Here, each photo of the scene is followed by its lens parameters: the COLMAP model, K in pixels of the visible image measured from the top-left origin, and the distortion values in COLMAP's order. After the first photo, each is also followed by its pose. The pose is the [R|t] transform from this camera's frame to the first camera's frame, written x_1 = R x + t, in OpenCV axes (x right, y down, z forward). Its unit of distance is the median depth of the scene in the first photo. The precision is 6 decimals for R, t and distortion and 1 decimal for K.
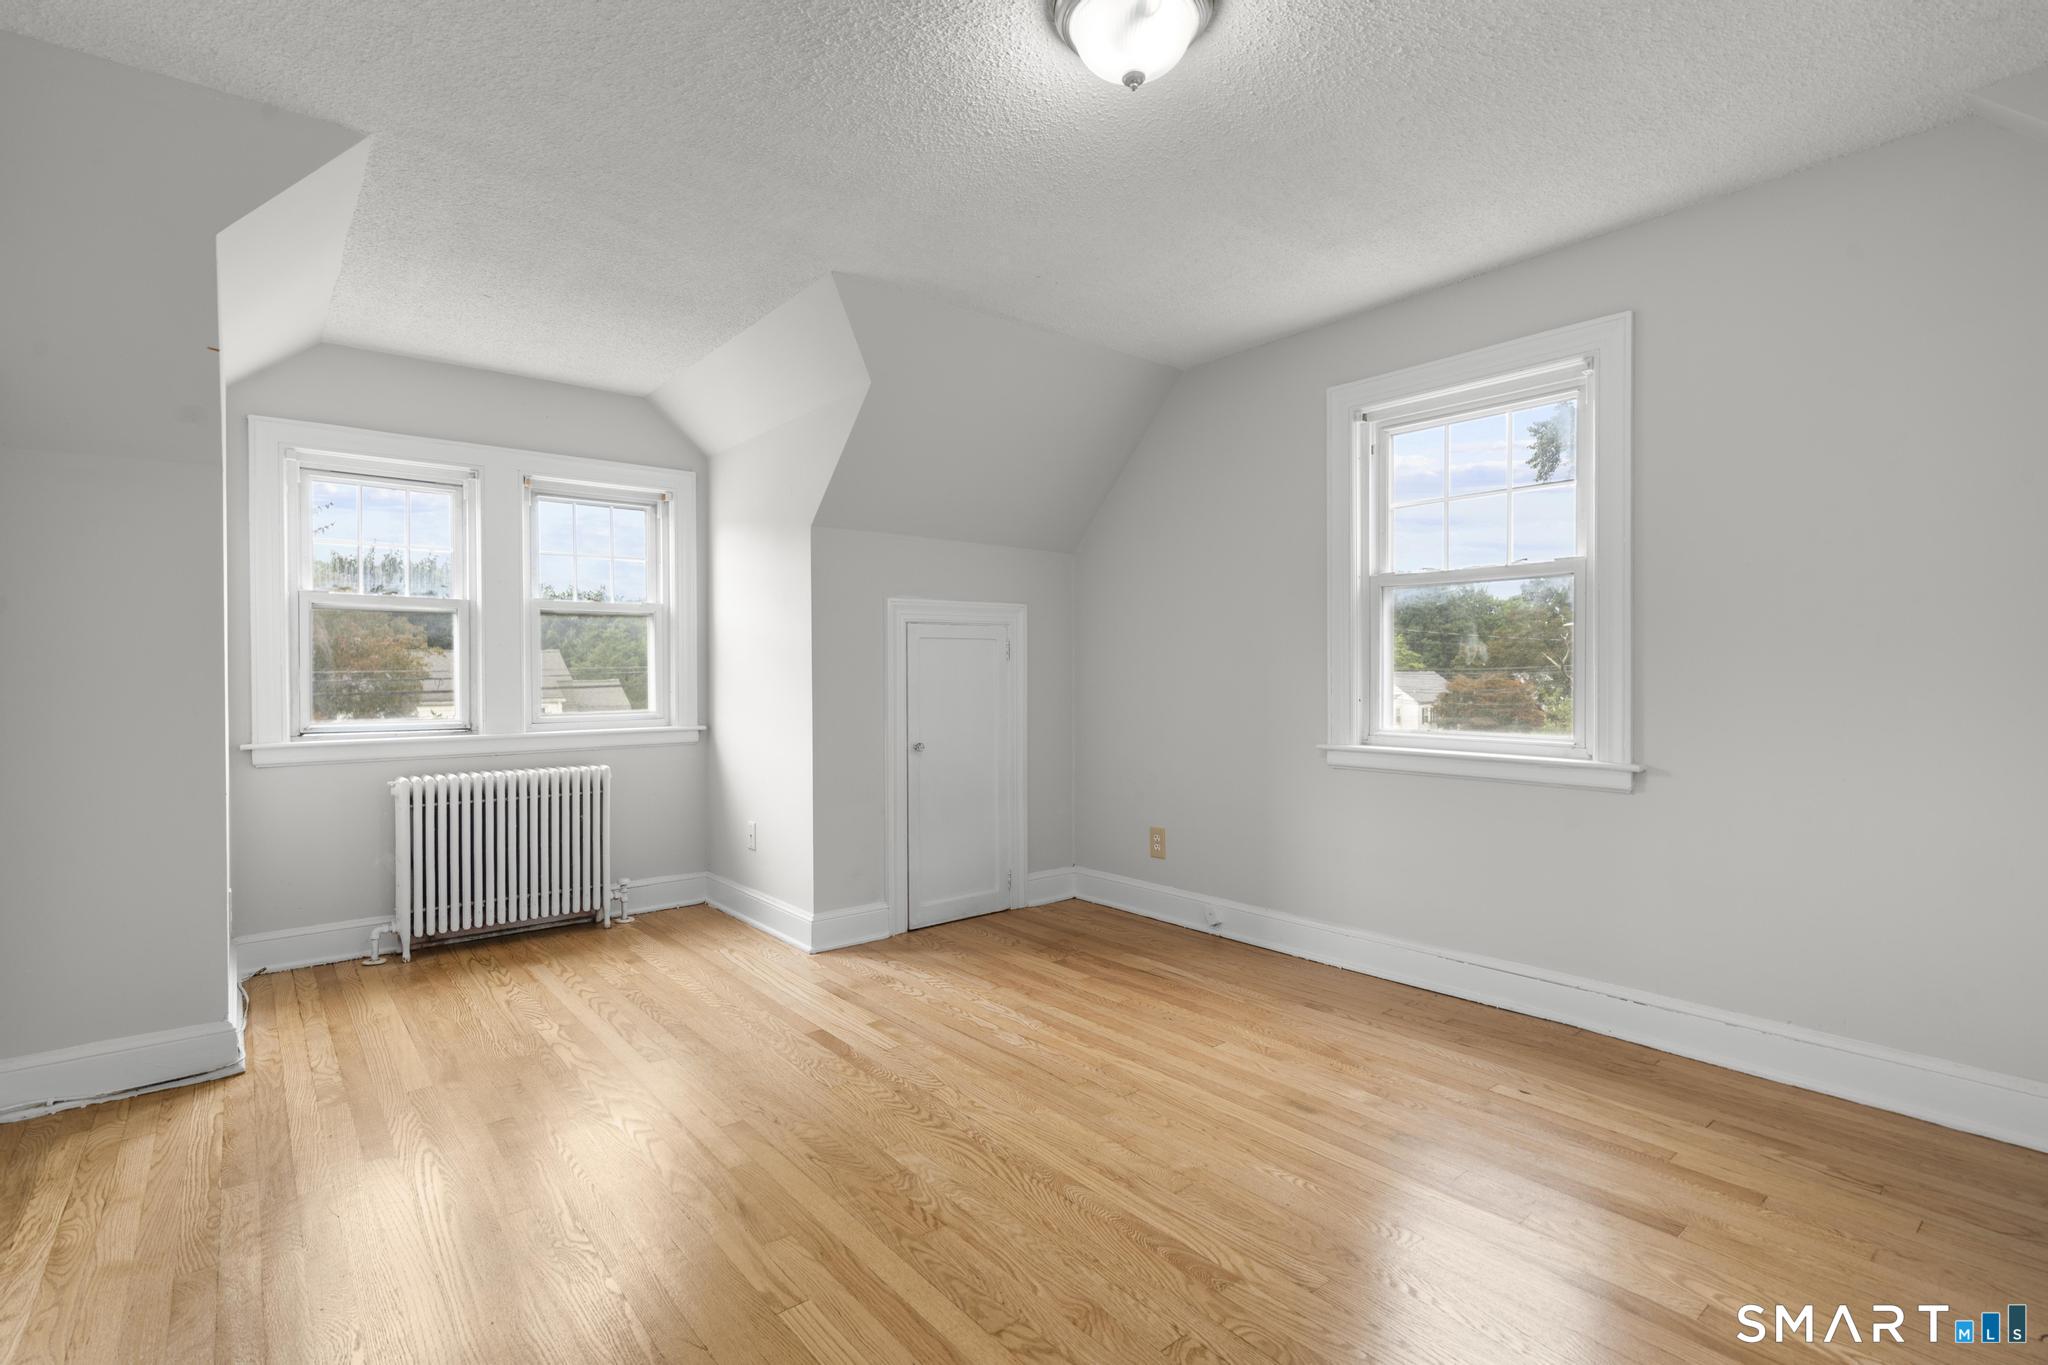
lens RADIAL K [[965.7, 0, 1036.6], [0, 965.7, 677.5], [0, 0, 1]] dist [0.006333, 0.001295]
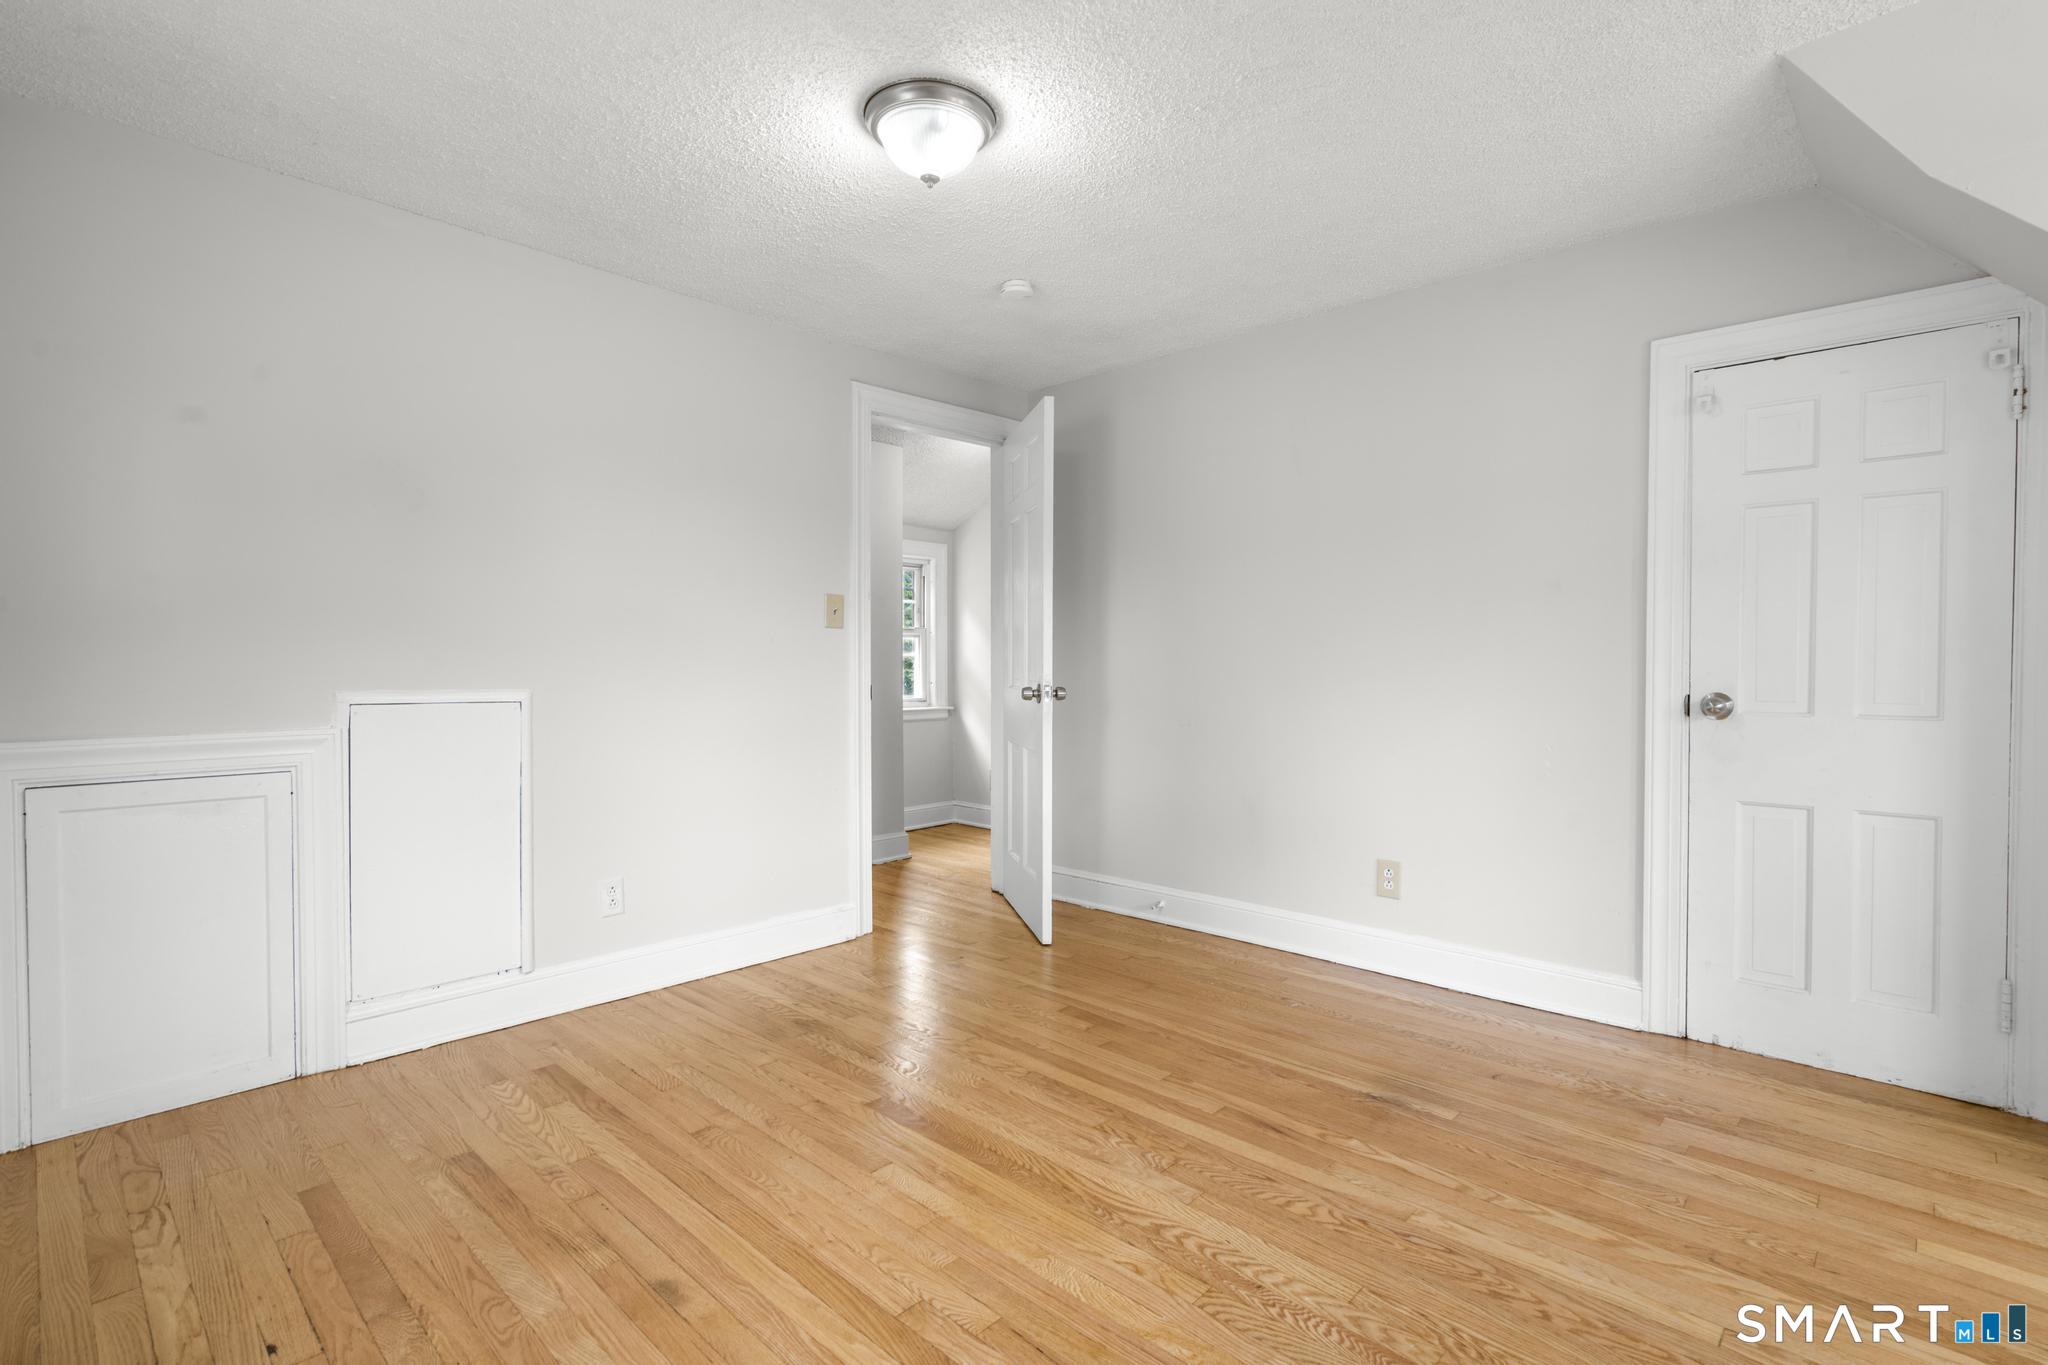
lens RADIAL K [[965.7, 0, 1036.6], [0, 965.7, 677.5], [0, 0, 1]] dist [0.006333, 0.001295]
pose [[-0.992598, 0.009094, -0.121104, 0.102181], [0.006666, 0.999769, 0.020440, -0.012172], [0.121262, 0.019481, -0.992429, 1.916314]]
